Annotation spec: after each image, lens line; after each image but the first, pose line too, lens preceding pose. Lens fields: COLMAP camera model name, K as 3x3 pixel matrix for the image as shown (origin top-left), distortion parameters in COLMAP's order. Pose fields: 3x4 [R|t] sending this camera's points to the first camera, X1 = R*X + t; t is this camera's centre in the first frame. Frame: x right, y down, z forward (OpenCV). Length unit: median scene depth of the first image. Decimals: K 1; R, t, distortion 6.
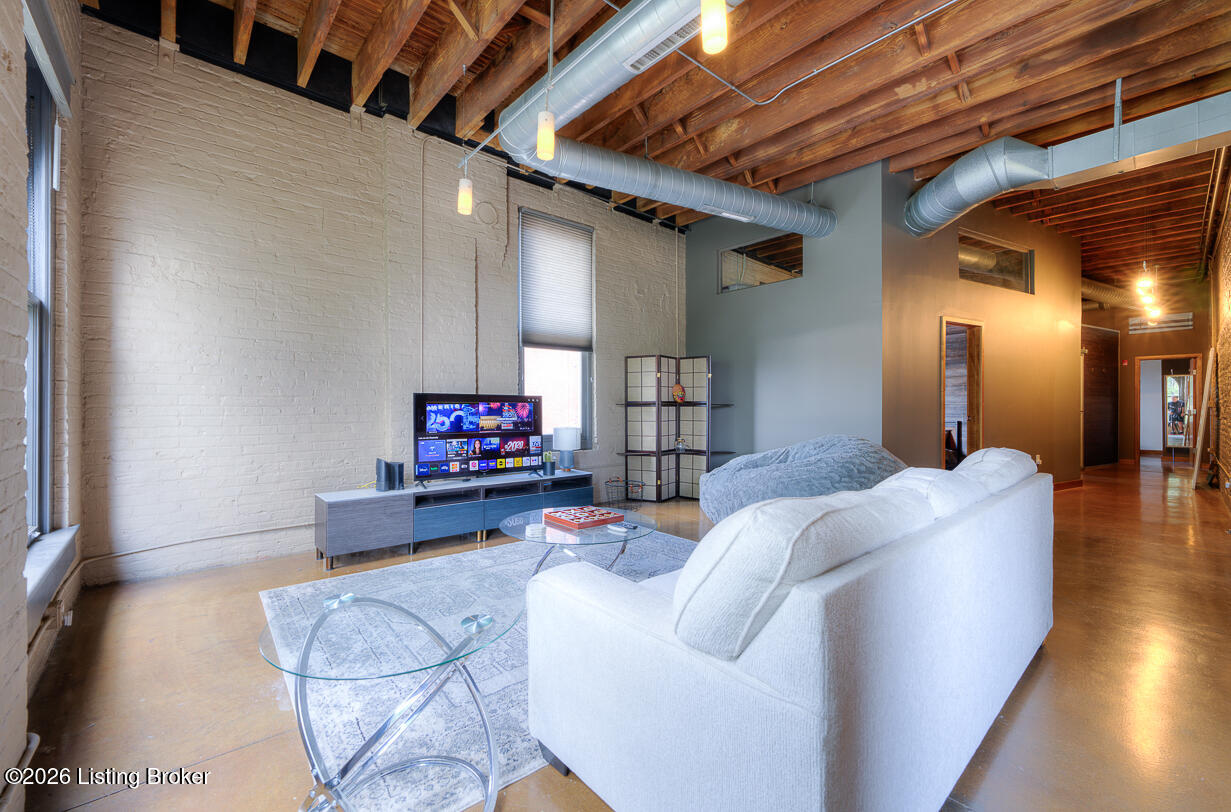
lens RADIAL K [[493.1, 0, 611.2], [0, 493.1, 410.3], [0, 0, 1]] dist [0.000895, 0.000145]
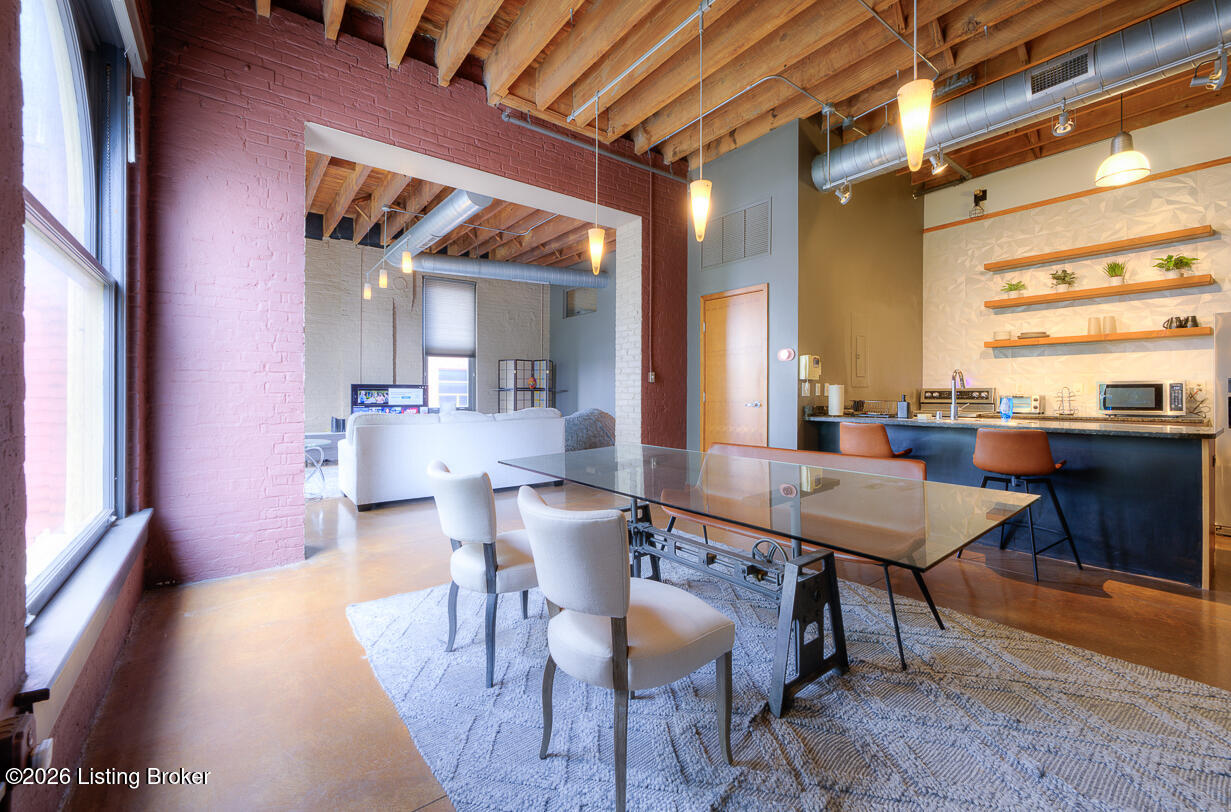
lens RADIAL K [[495.9, 0, 615.6], [0, 495.9, 394.8], [0, 0, 1]] dist [-0.013320, 0.000028]
pose [[0.997890, -0.001642, -0.064907, 0.679109], [0.001538, 0.999997, -0.001654, 0.010665], [0.064909, 0.001551, 0.997890, -0.783277]]
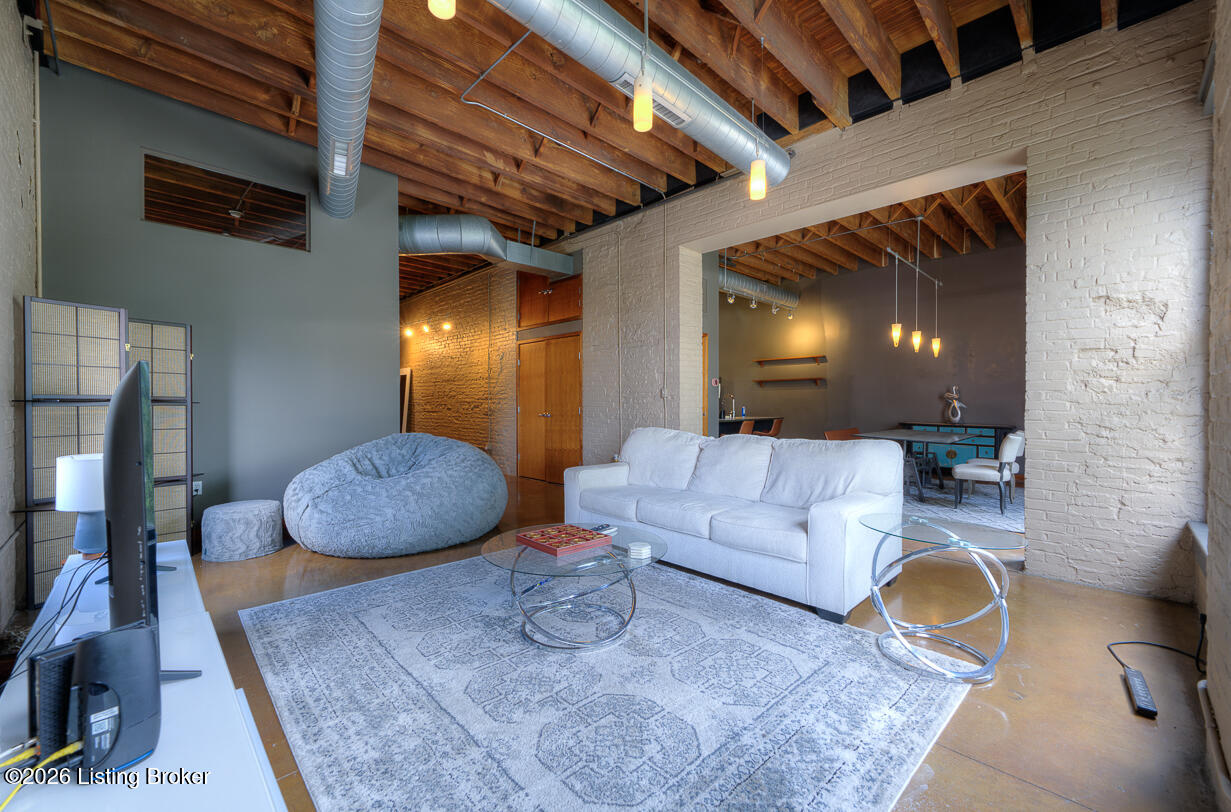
lens RADIAL K [[493.1, 0, 611.2], [0, 493.1, 410.3], [0, 0, 1]] dist [0.000895, 0.000145]
pose [[-0.060748, -0.009717, 0.998106, -0.583755], [0.008280, 0.999913, 0.010238, -0.004356], [-0.998119, 0.008887, -0.060662, 0.638059]]
